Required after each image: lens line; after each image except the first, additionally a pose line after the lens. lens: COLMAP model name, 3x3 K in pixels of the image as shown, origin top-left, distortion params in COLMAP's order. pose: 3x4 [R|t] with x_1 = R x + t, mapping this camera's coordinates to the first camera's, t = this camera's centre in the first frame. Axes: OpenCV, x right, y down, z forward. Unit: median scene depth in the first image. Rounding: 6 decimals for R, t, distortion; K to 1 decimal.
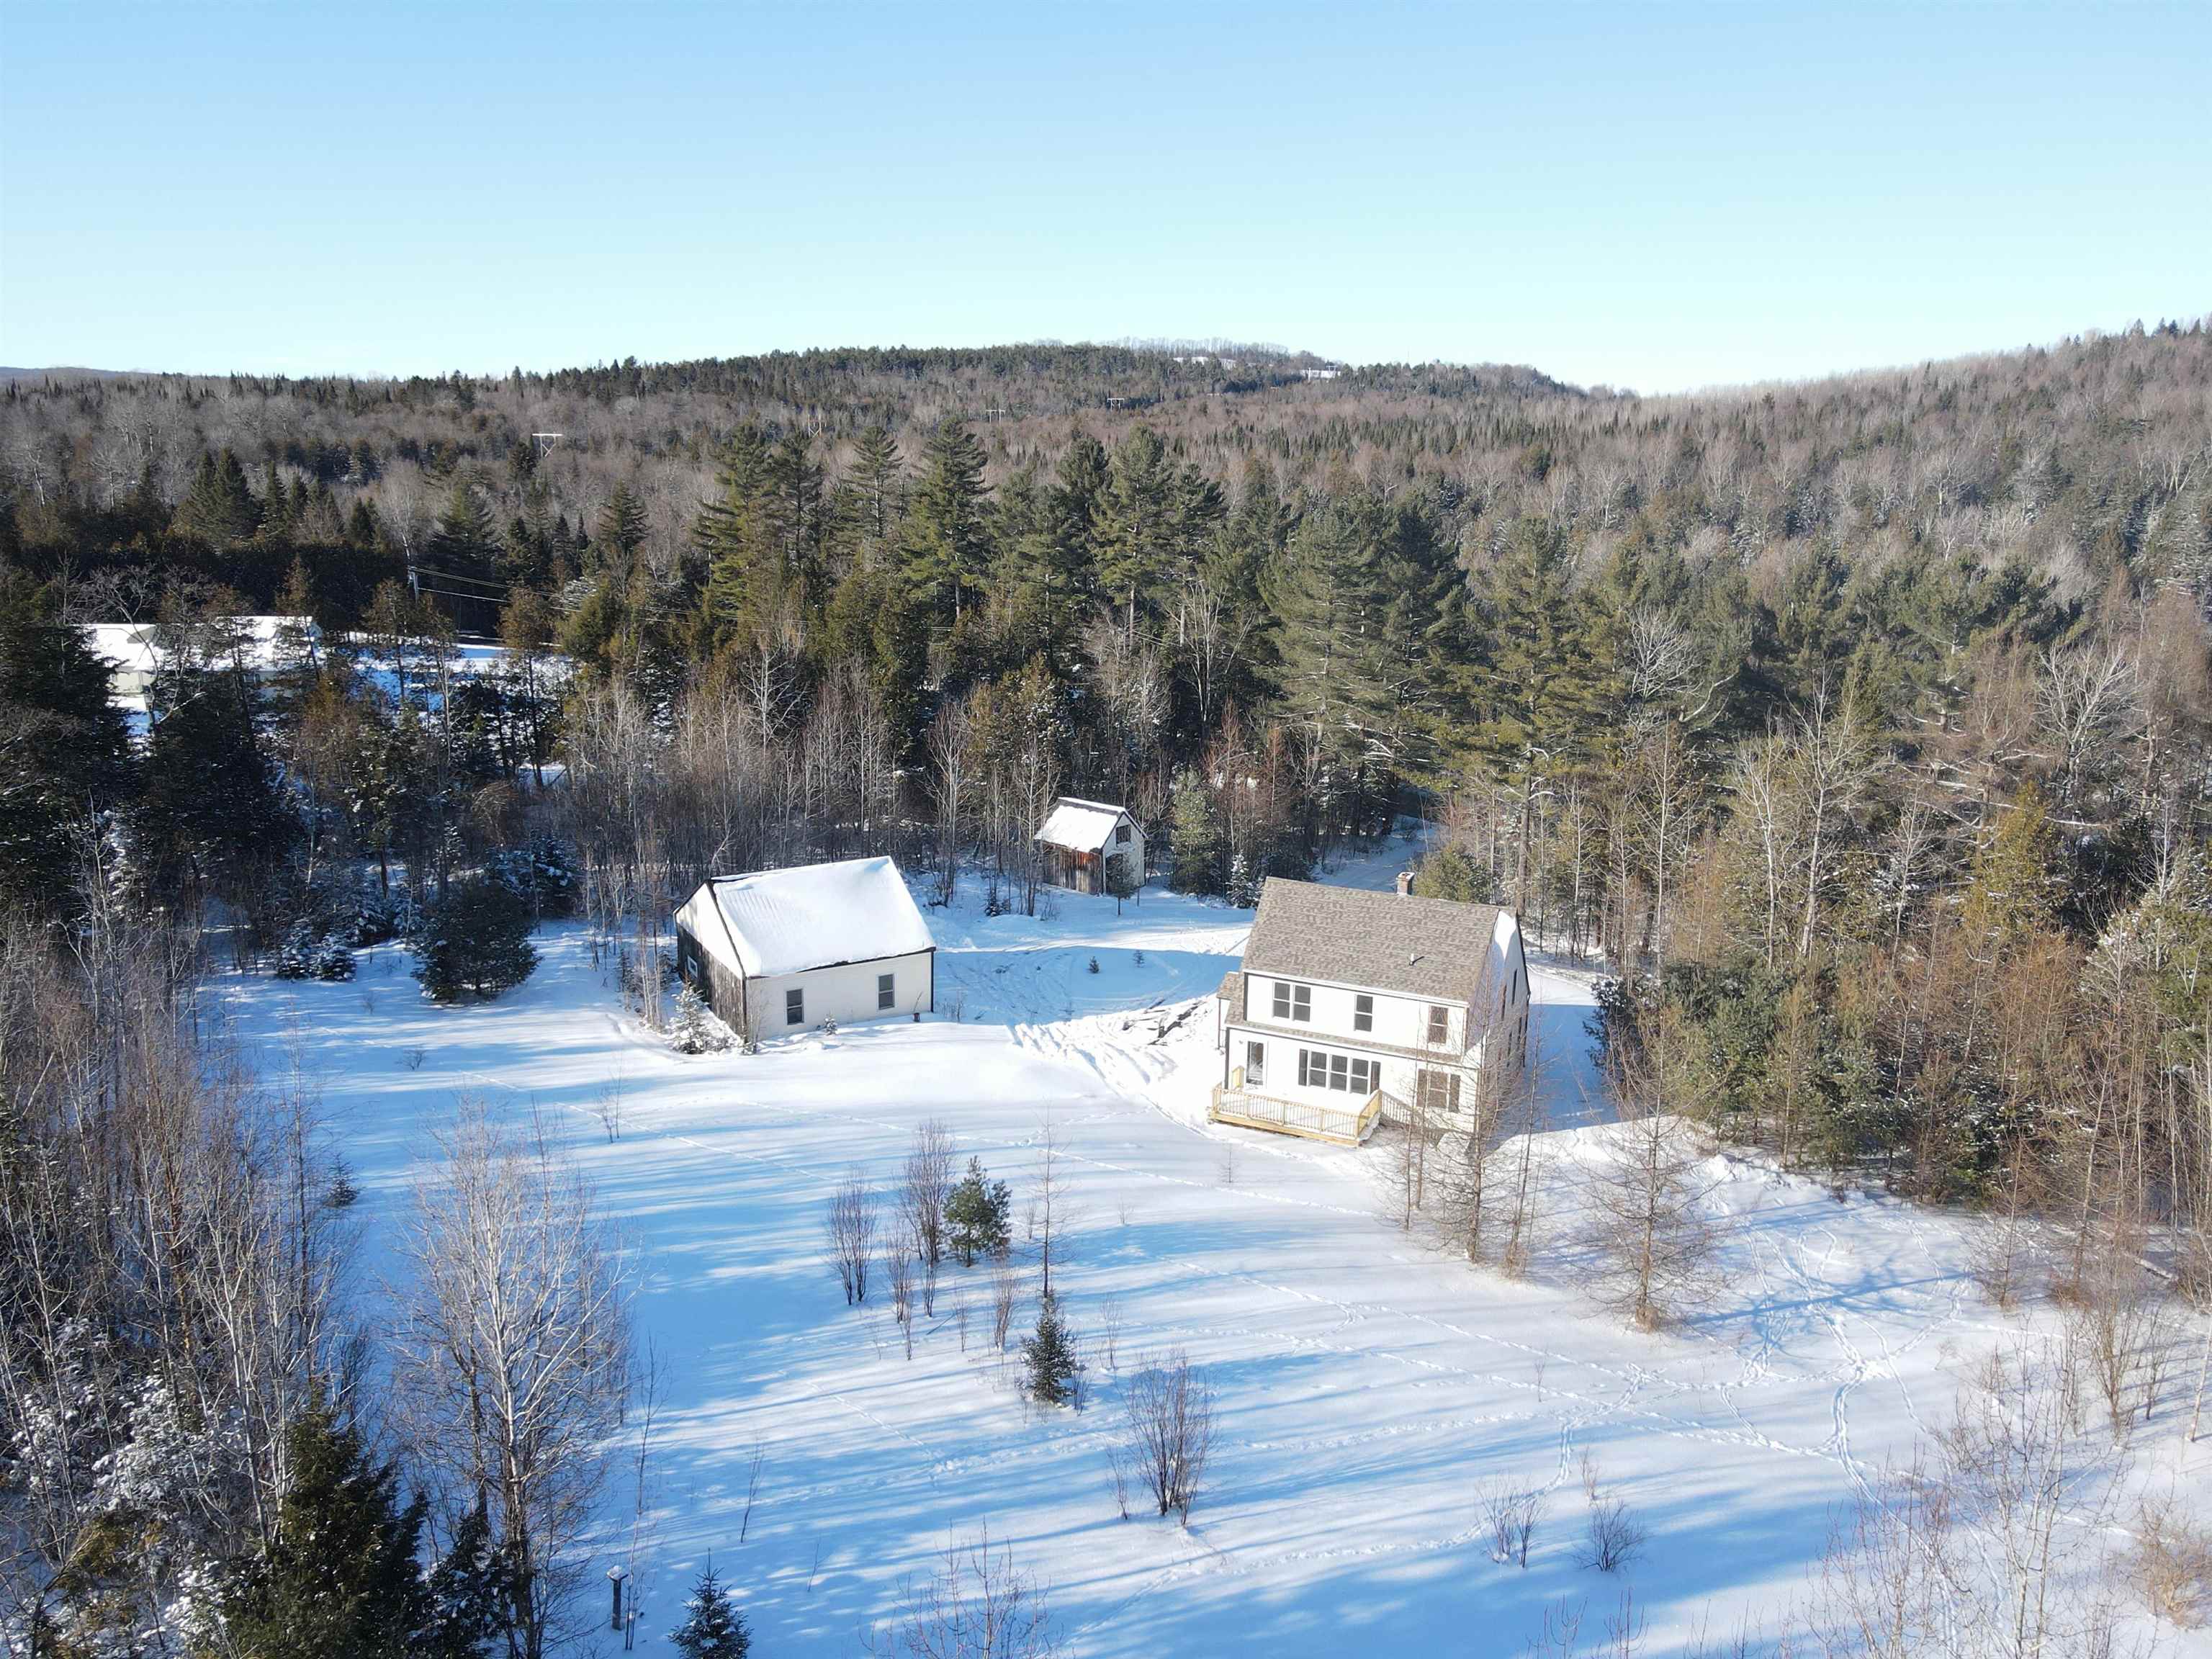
lens RADIAL K [[1621.4, 0, 1096.0], [0, 1621.4, 823.2], [0, 0, 1]] dist [0.012638, 0.007214]
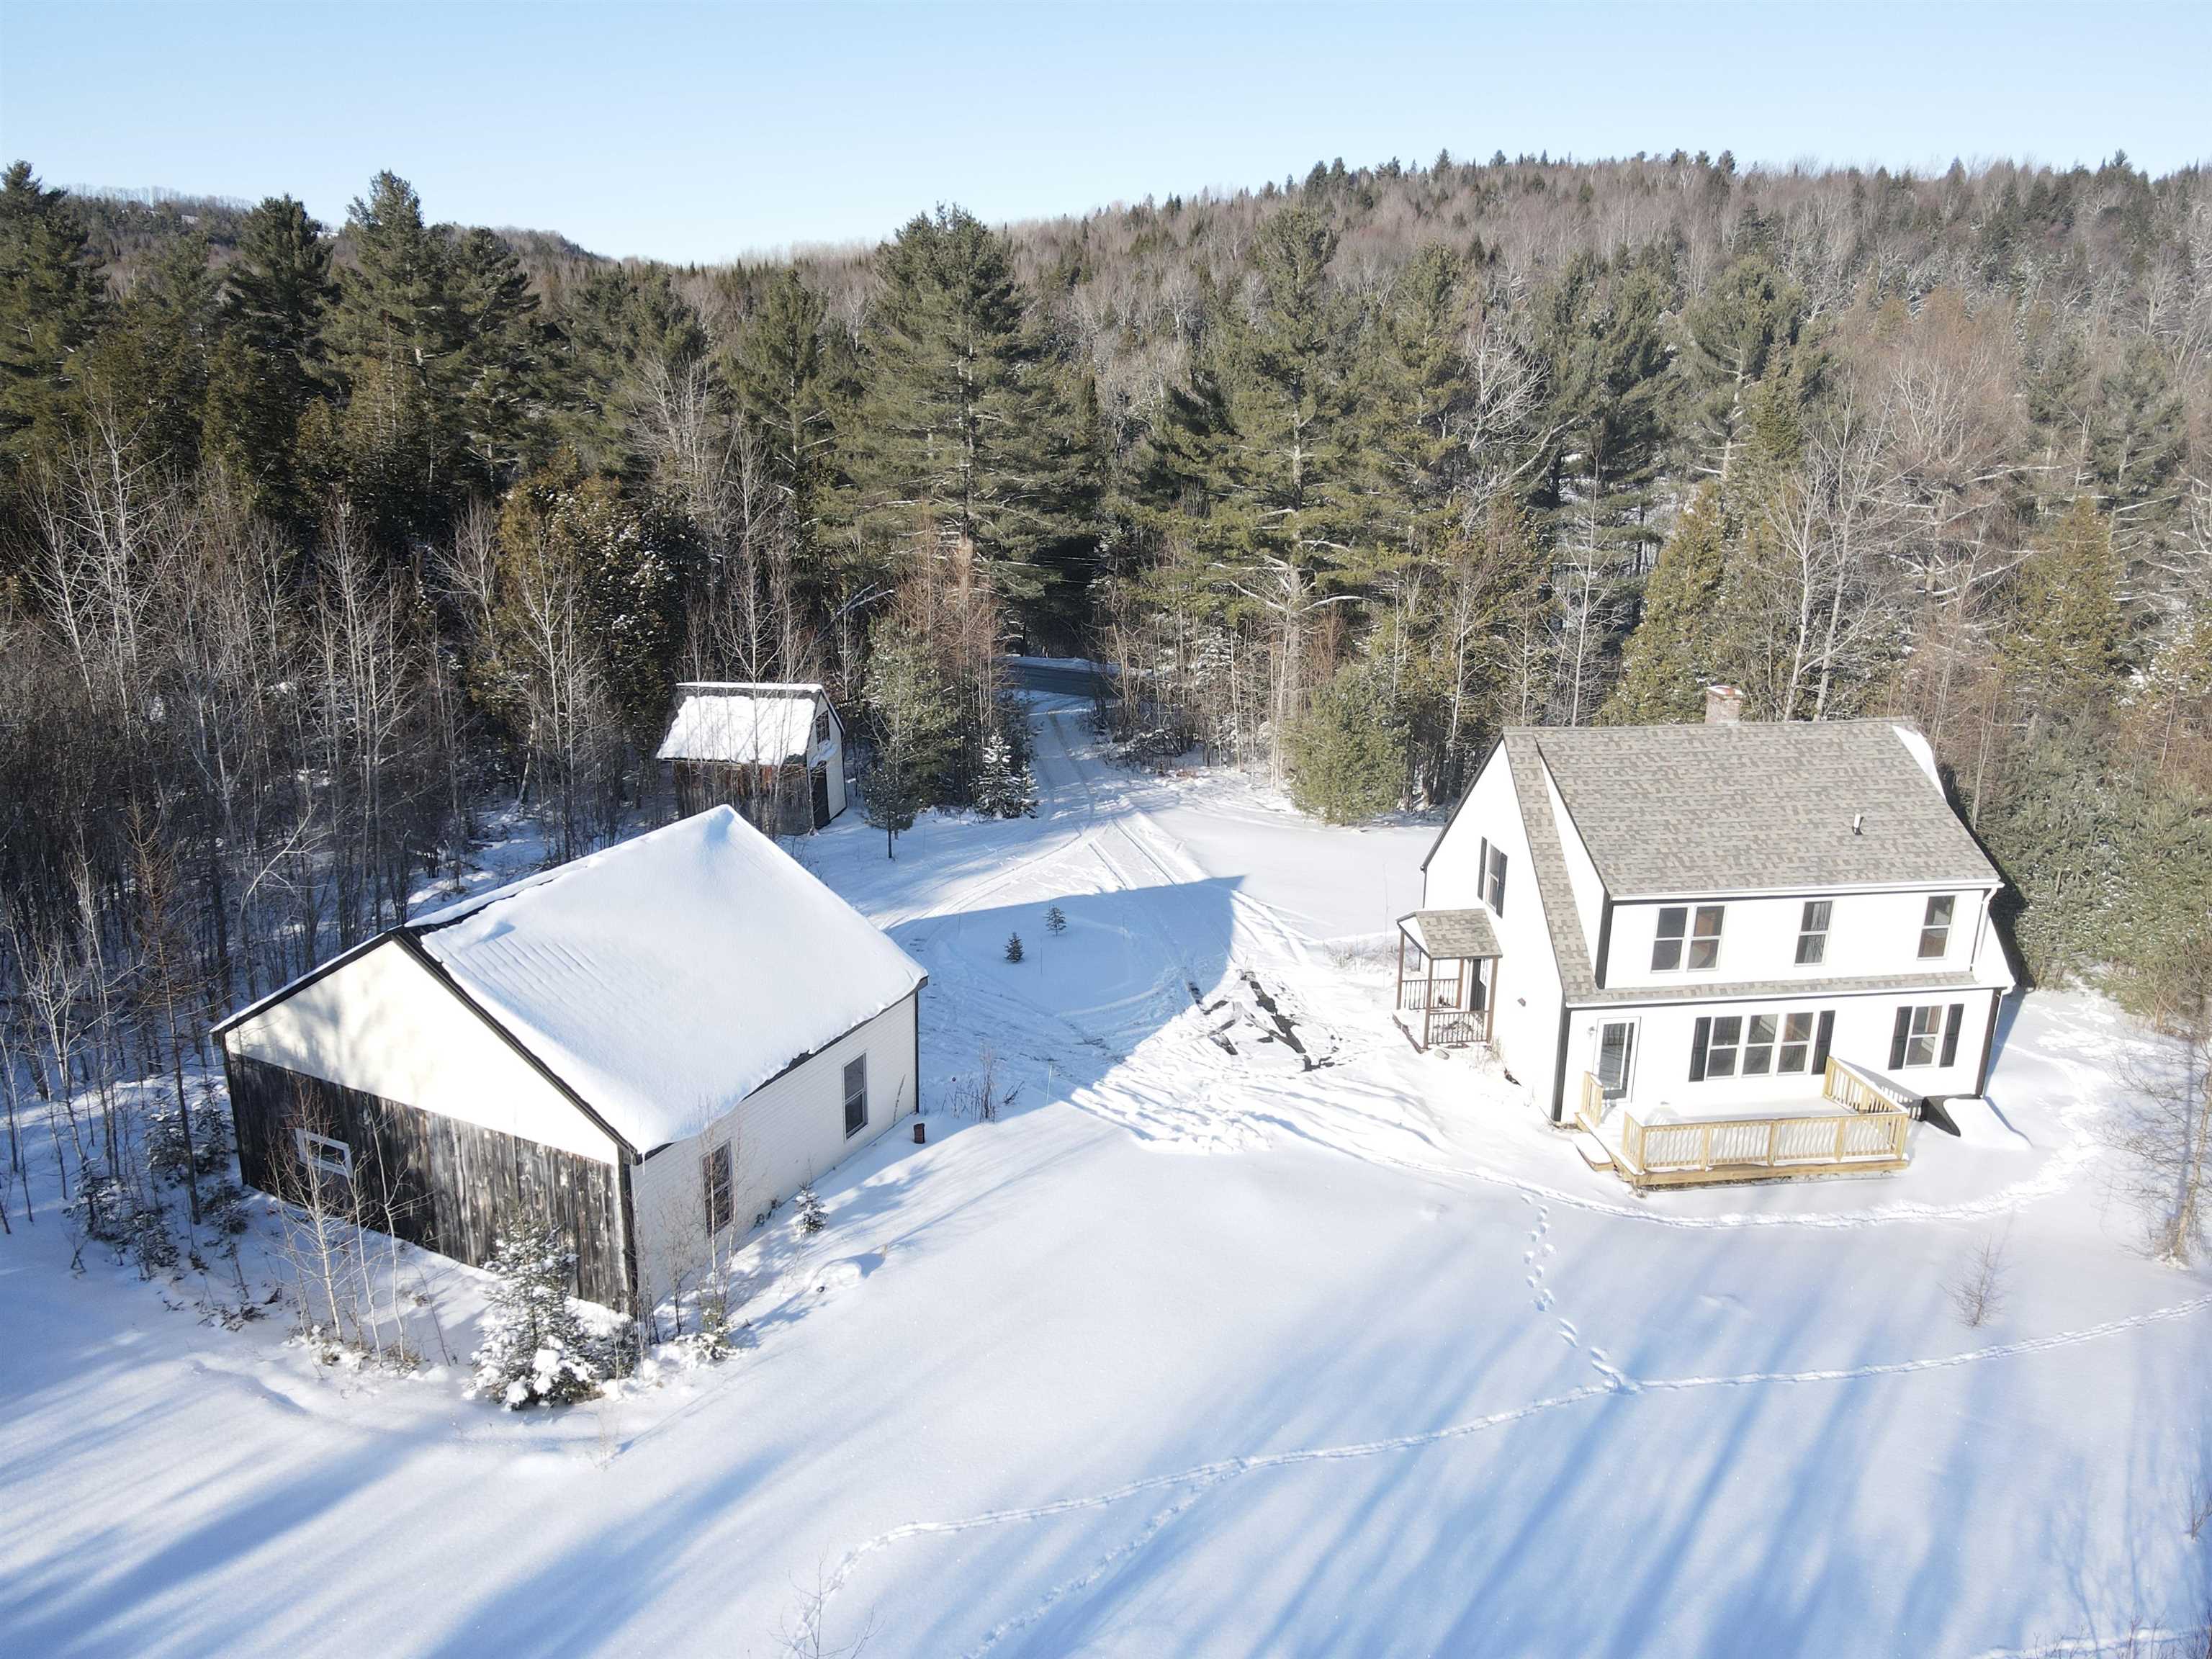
lens RADIAL K [[1621.4, 0, 1096.0], [0, 1621.4, 823.2], [0, 0, 1]] dist [0.012638, 0.007214]
pose [[0.835828, -0.161384, 0.524735, -0.312332], [0.127477, 0.986745, 0.100423, -0.008783], [-0.533986, -0.017044, 0.845322, 0.609456]]
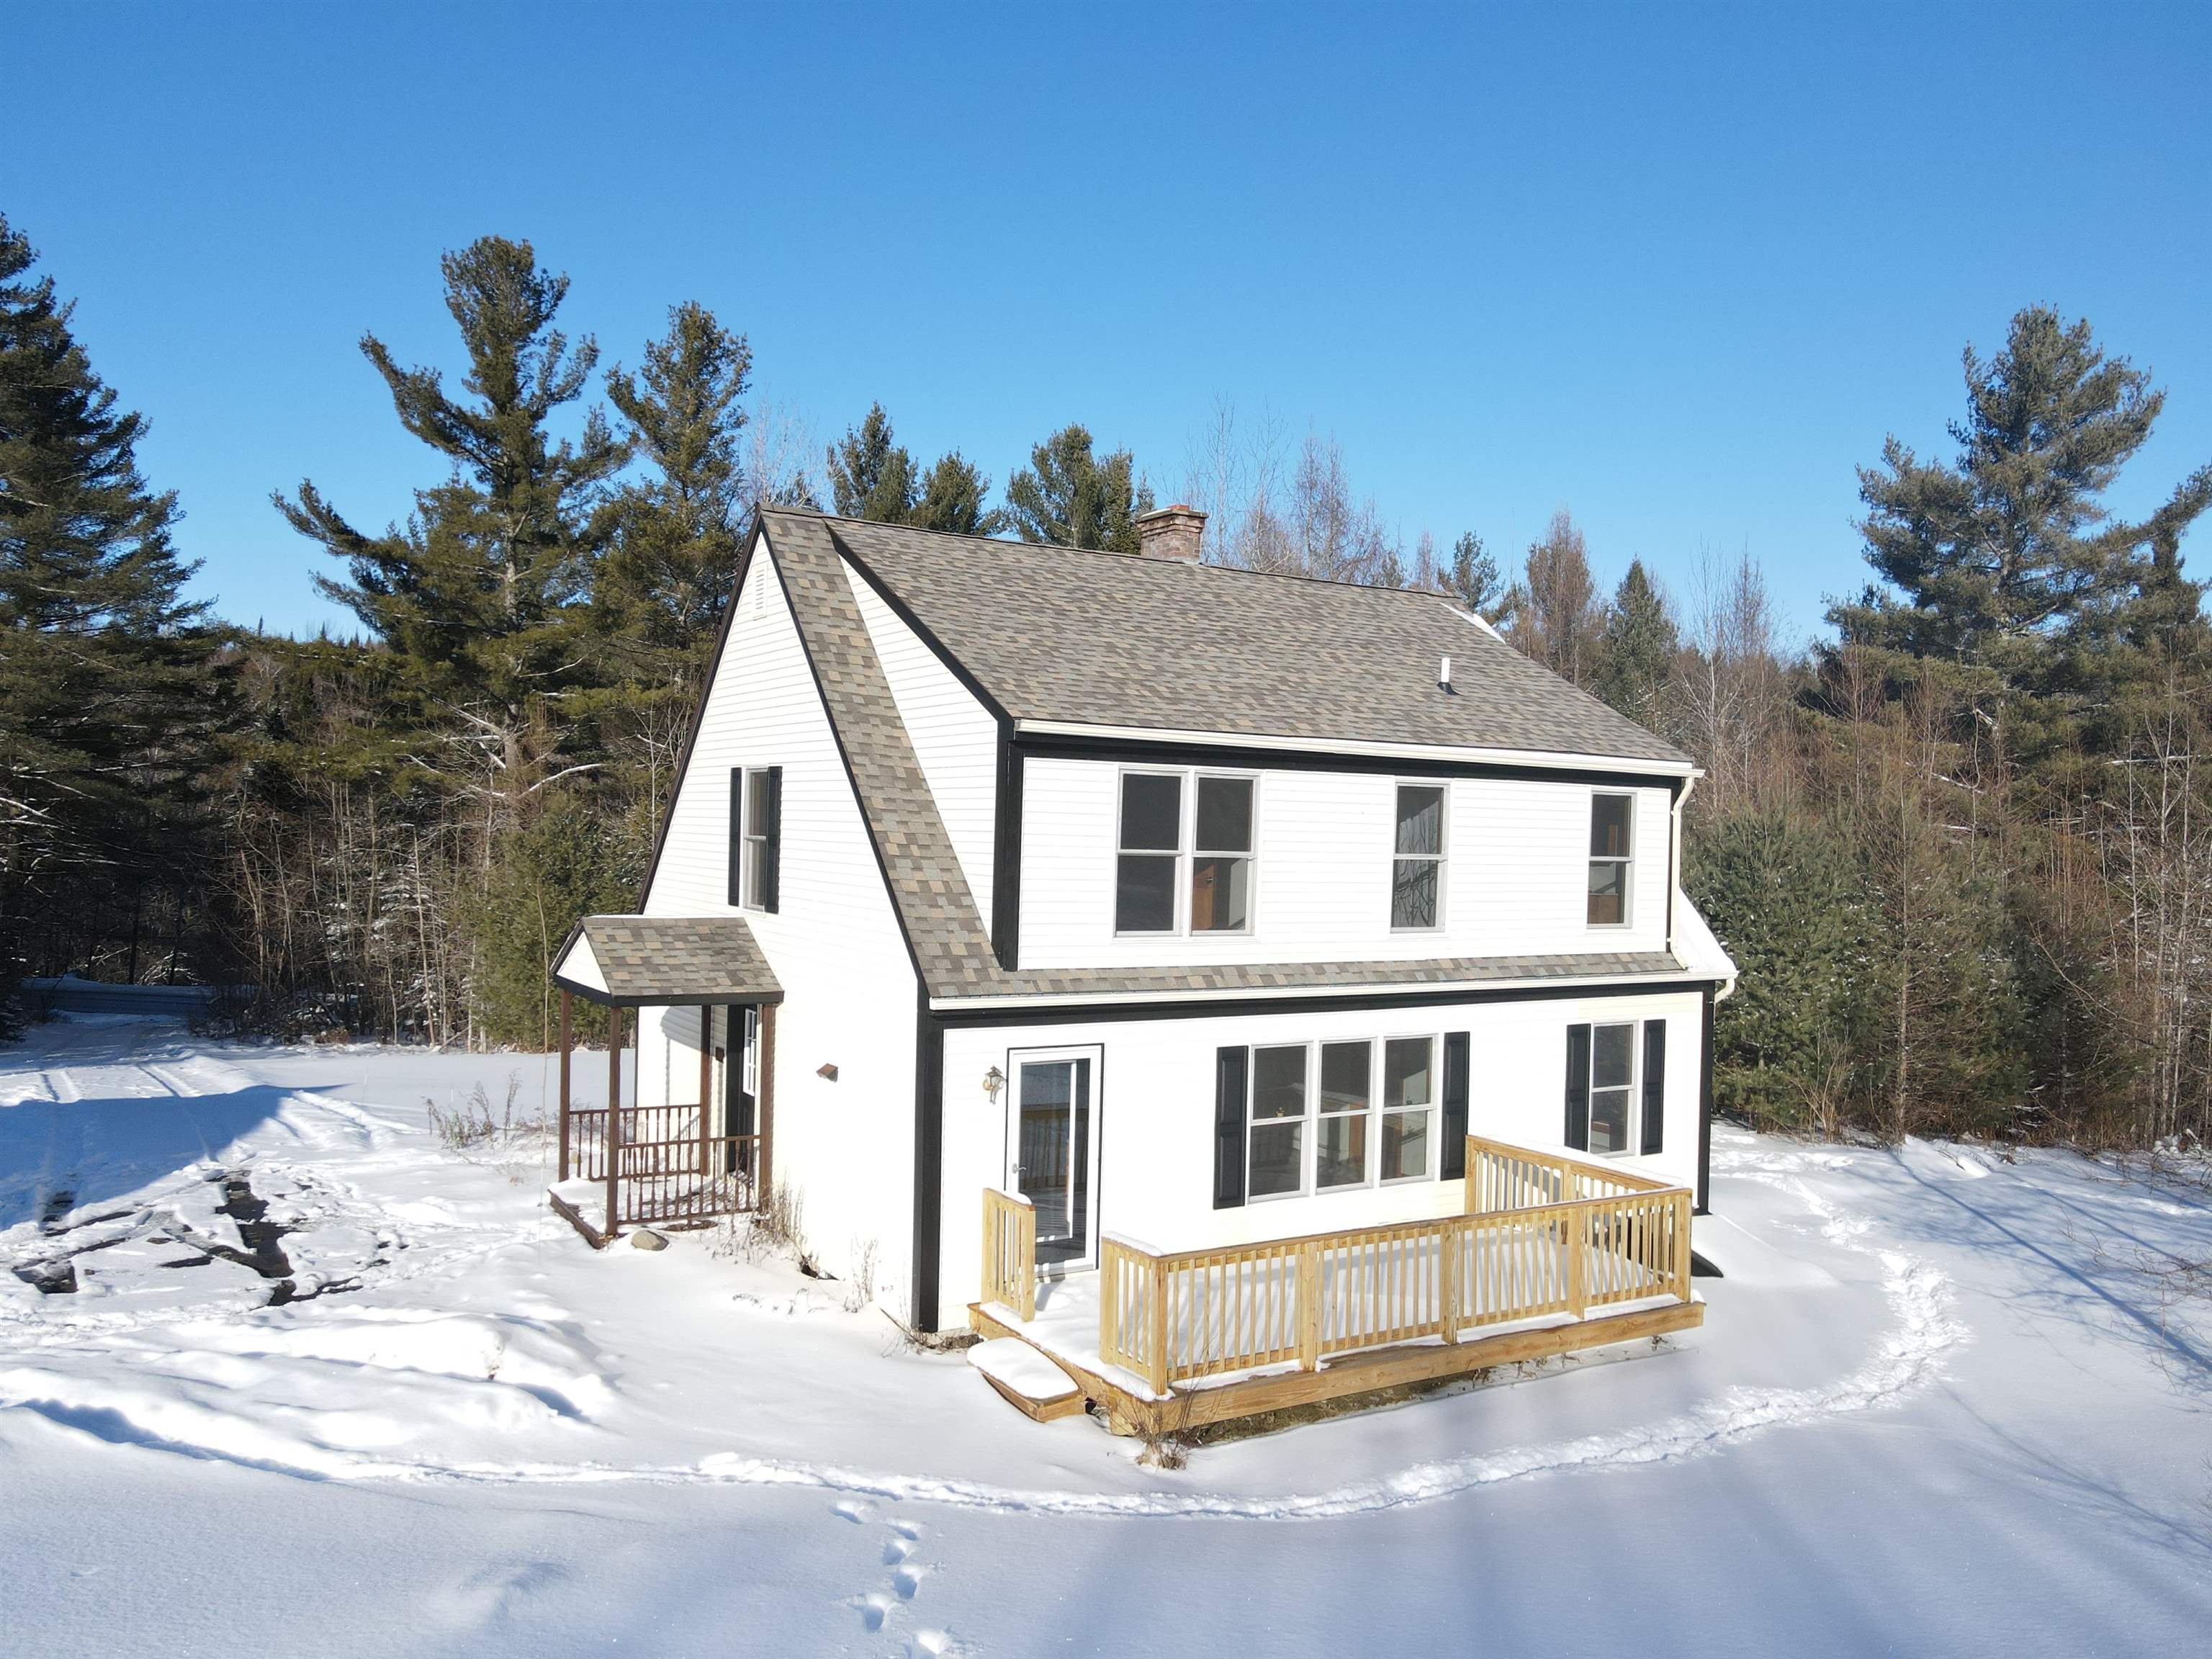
lens RADIAL K [[1644.4, 0, 1106.0], [0, 1644.4, 829.5], [0, 0, 1]] dist [-0.001981, 0.004462]
pose [[0.552430, -0.005771, 0.833540, -0.084656], [0.173623, 0.978840, -0.108293, 0.124036], [-0.815277, 0.204546, 0.541742, 0.831453]]
